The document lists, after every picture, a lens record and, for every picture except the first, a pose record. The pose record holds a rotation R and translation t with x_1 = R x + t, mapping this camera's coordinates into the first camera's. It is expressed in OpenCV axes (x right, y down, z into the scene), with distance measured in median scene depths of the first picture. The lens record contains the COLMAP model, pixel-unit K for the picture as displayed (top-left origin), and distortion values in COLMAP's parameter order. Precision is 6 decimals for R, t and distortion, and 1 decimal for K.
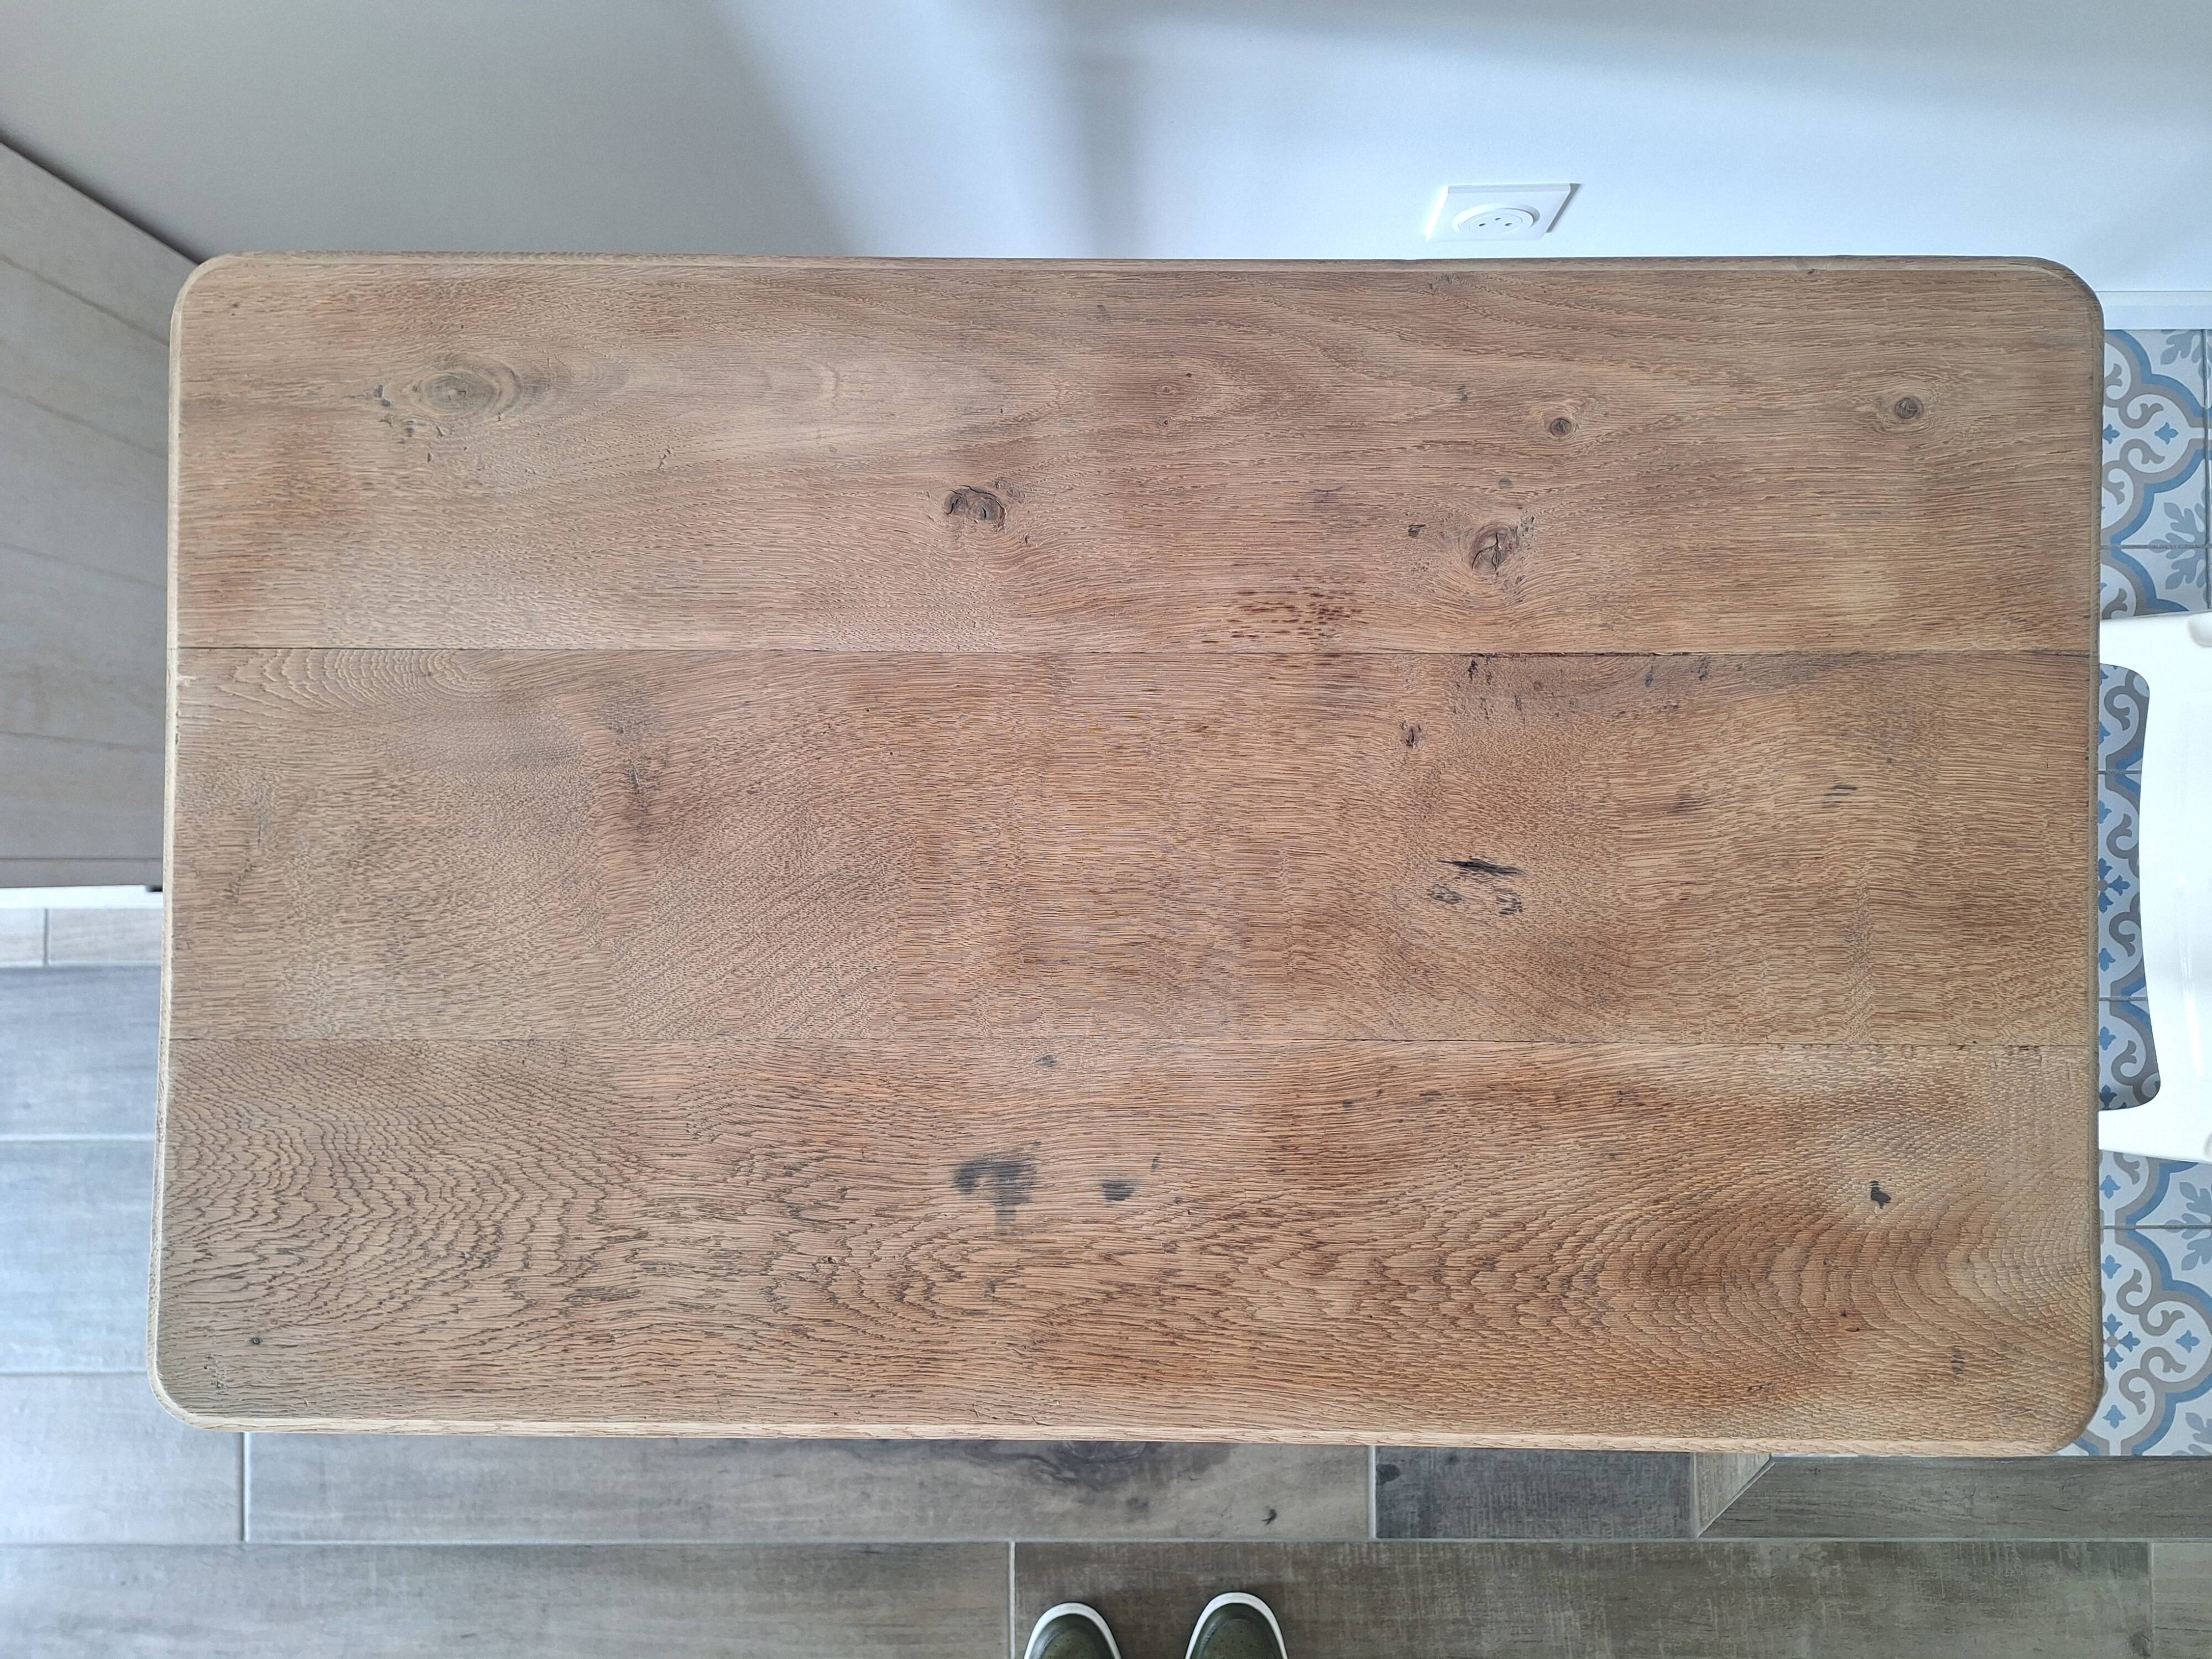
lens RADIAL K [[1561.6, 0, 1141.8], [0, 1561.6, 797.9], [0, 0, 1]] dist [0.043747, -0.053079]
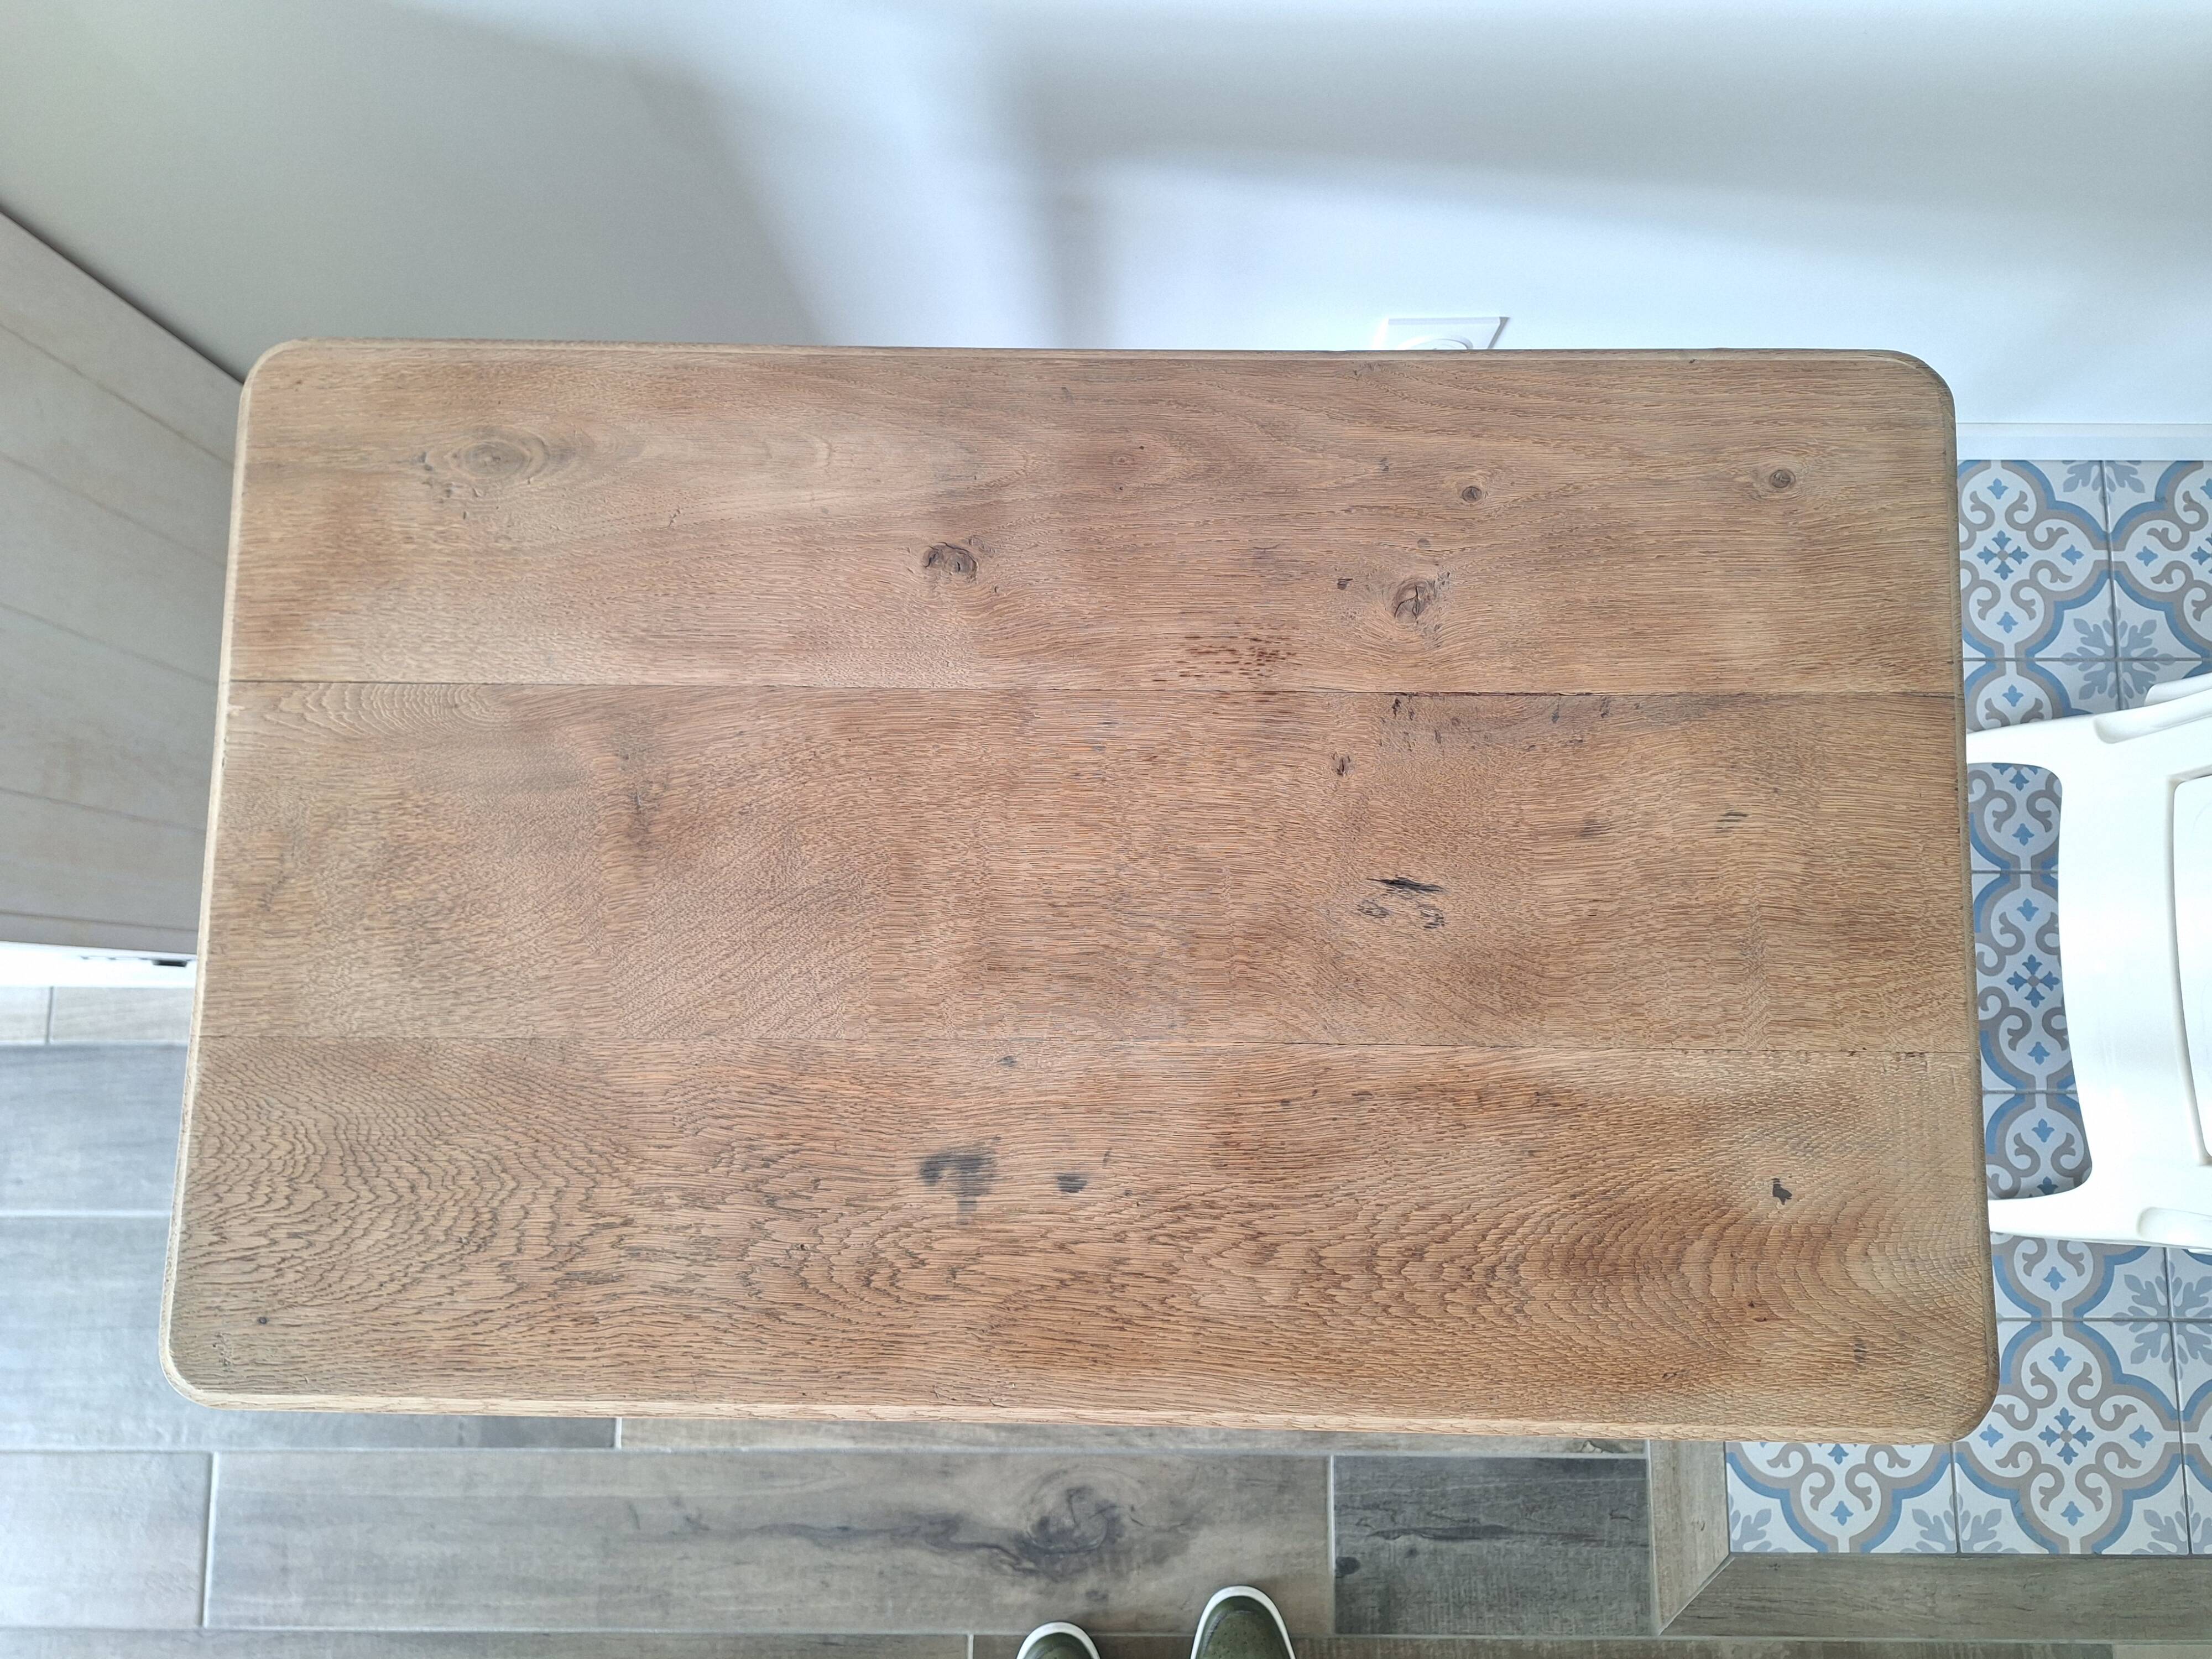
lens RADIAL K [[1561.6, 0, 1110.8], [0, 1561.6, 797.0], [0, 0, 1]] dist [0.043747, -0.053079]
pose [[0.999974, 0.006257, -0.003498, 0.013493], [-0.006580, 0.994785, -0.101782, 0.095737], [0.002843, 0.101802, 0.994801, -0.095135]]
